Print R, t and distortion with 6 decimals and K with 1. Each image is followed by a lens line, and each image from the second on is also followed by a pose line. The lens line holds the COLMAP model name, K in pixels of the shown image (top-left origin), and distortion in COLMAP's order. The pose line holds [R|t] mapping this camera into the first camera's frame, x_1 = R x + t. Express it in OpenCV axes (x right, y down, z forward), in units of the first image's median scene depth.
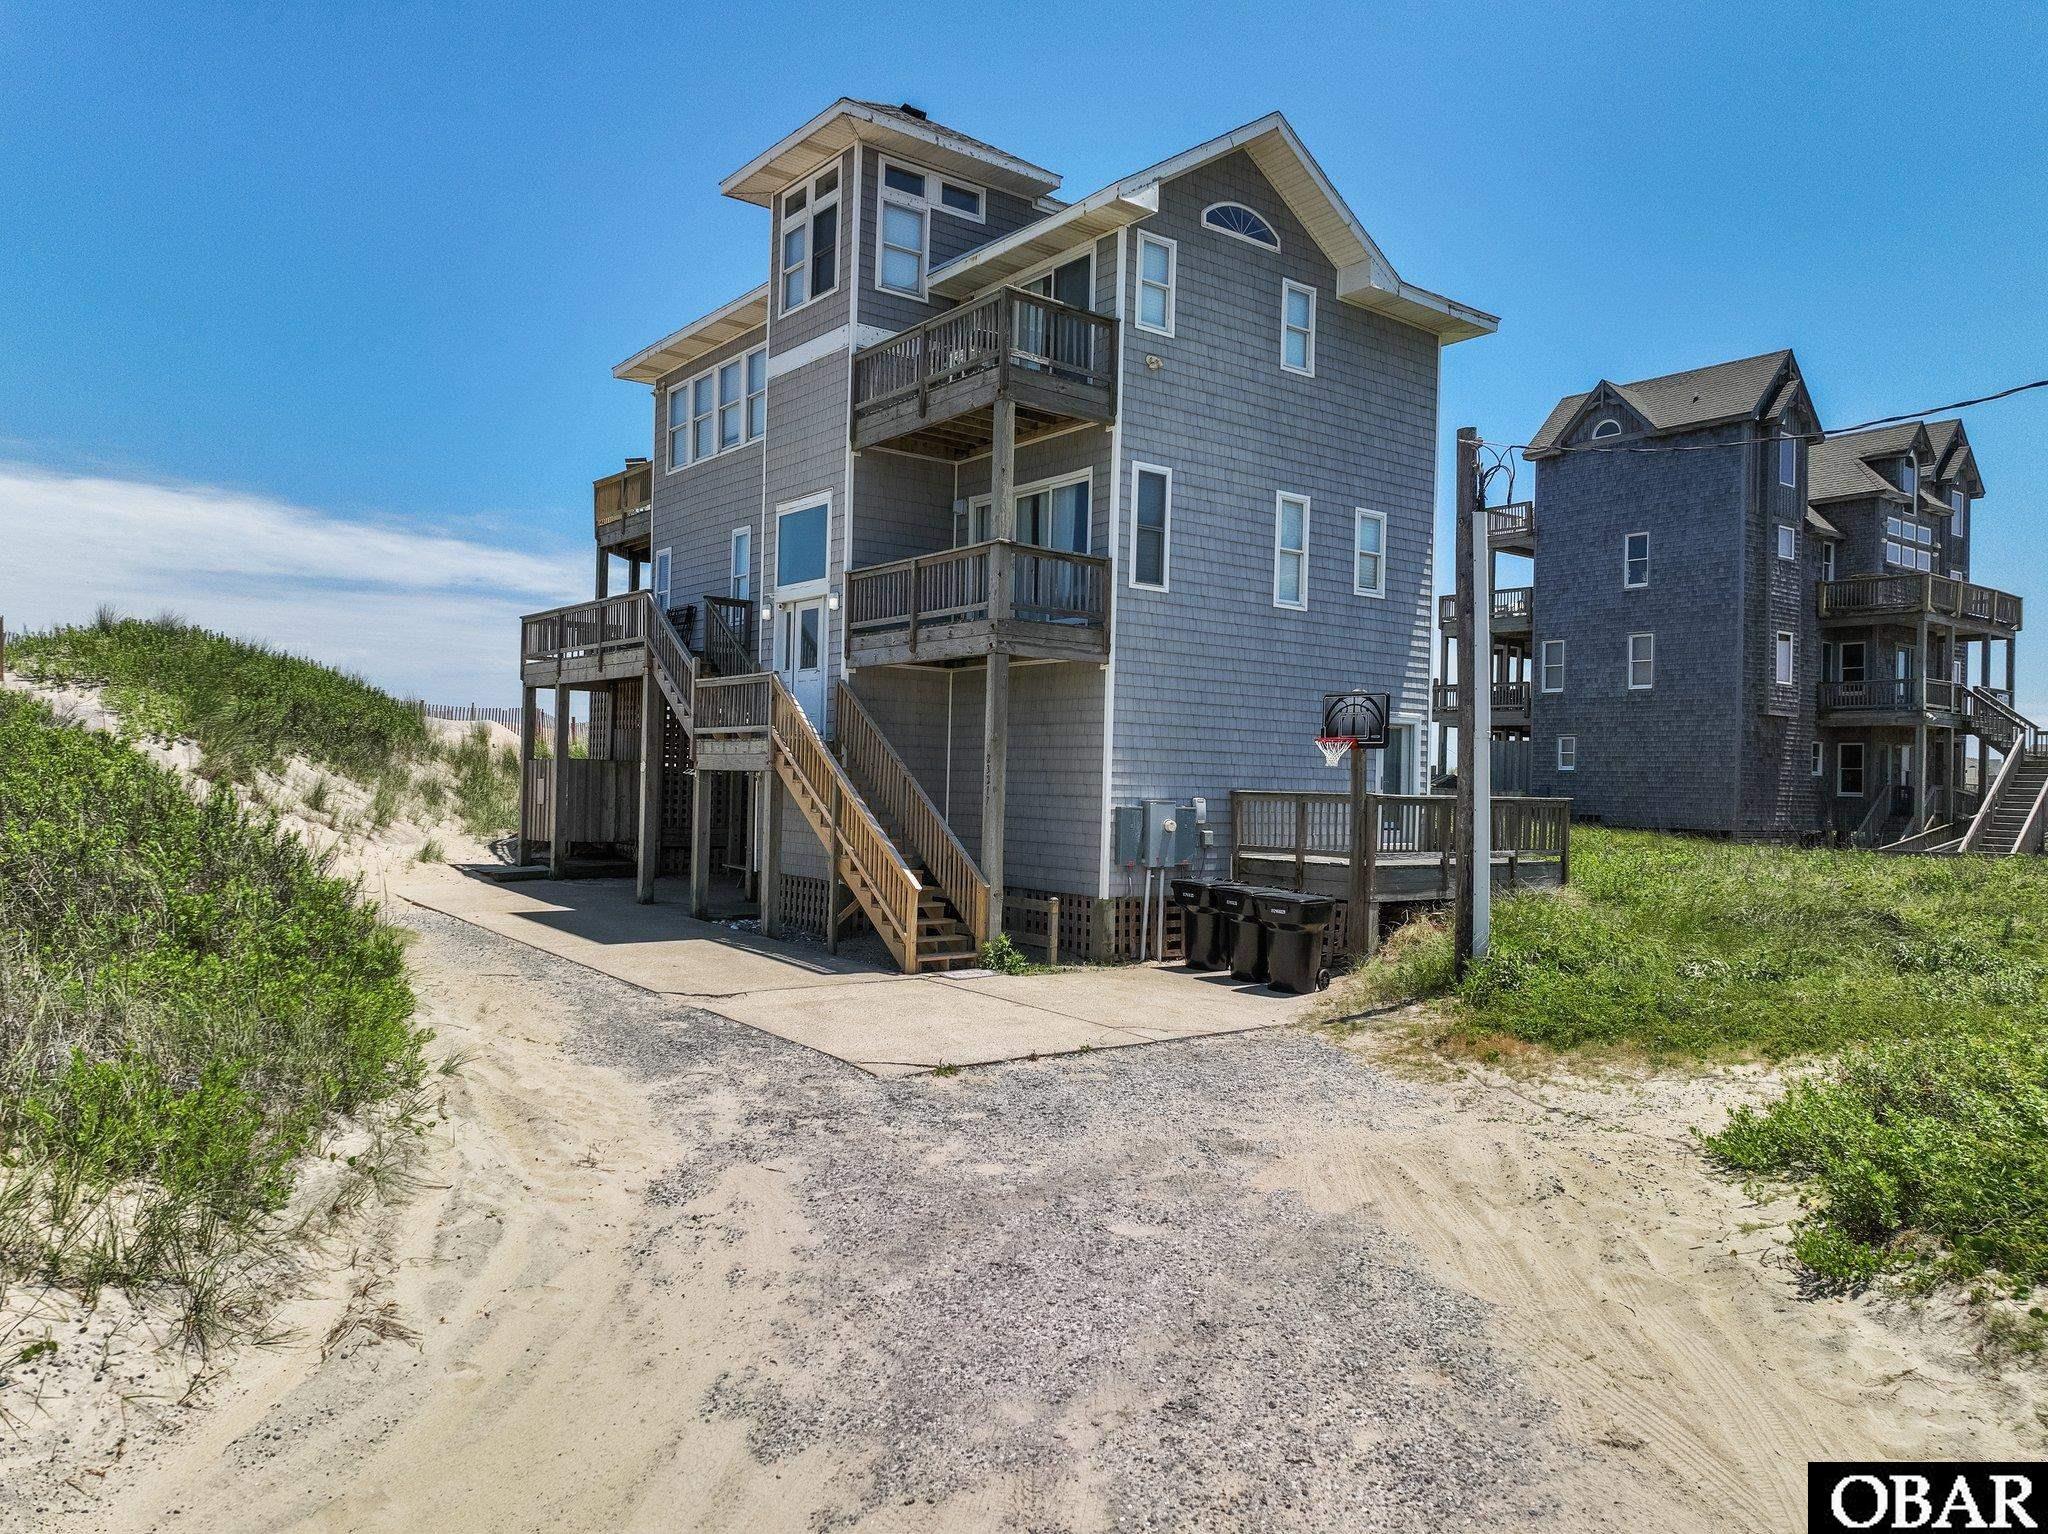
lens RADIAL K [[1452.4, 0, 1030.9], [0, 1452.4, 766.8], [0, 0, 1]] dist [0.002360, 0.002965]
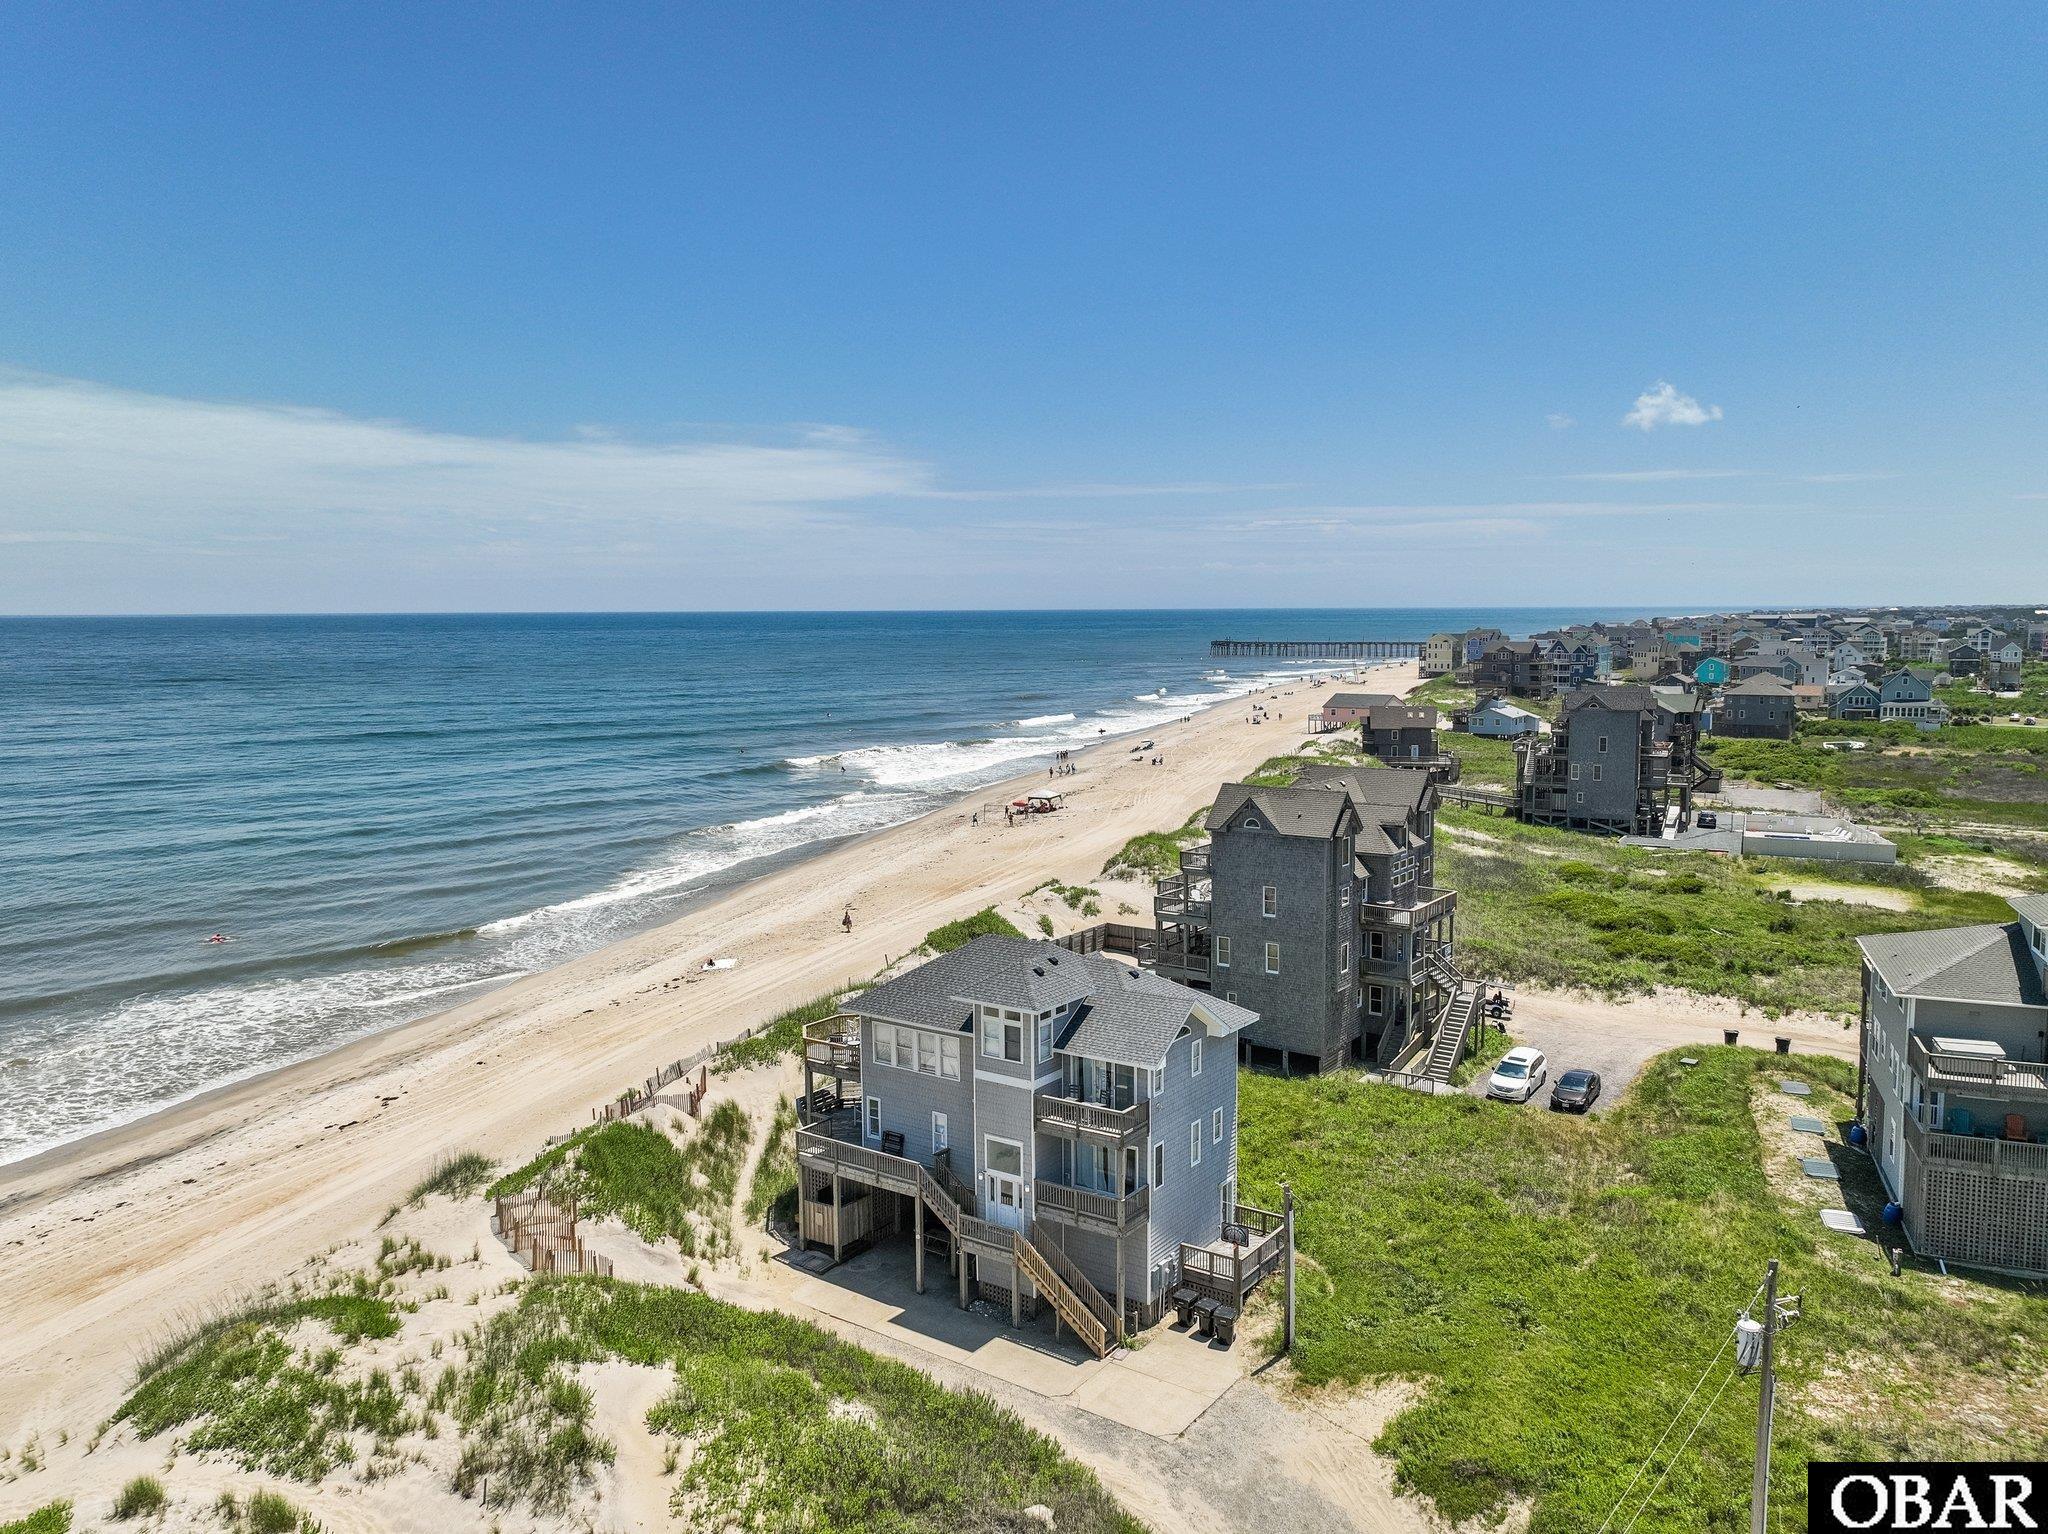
lens RADIAL K [[1499.6, 0, 1024.0], [0, 1499.6, 767.0], [0, 0, 1]] dist [-0.006296, -0.003103]
pose [[0.954576, -0.063017, 0.291226, -0.846085], [0.029536, 0.992578, 0.117968, -1.137939], [-0.296499, -0.104008, 0.949353, -1.366678]]
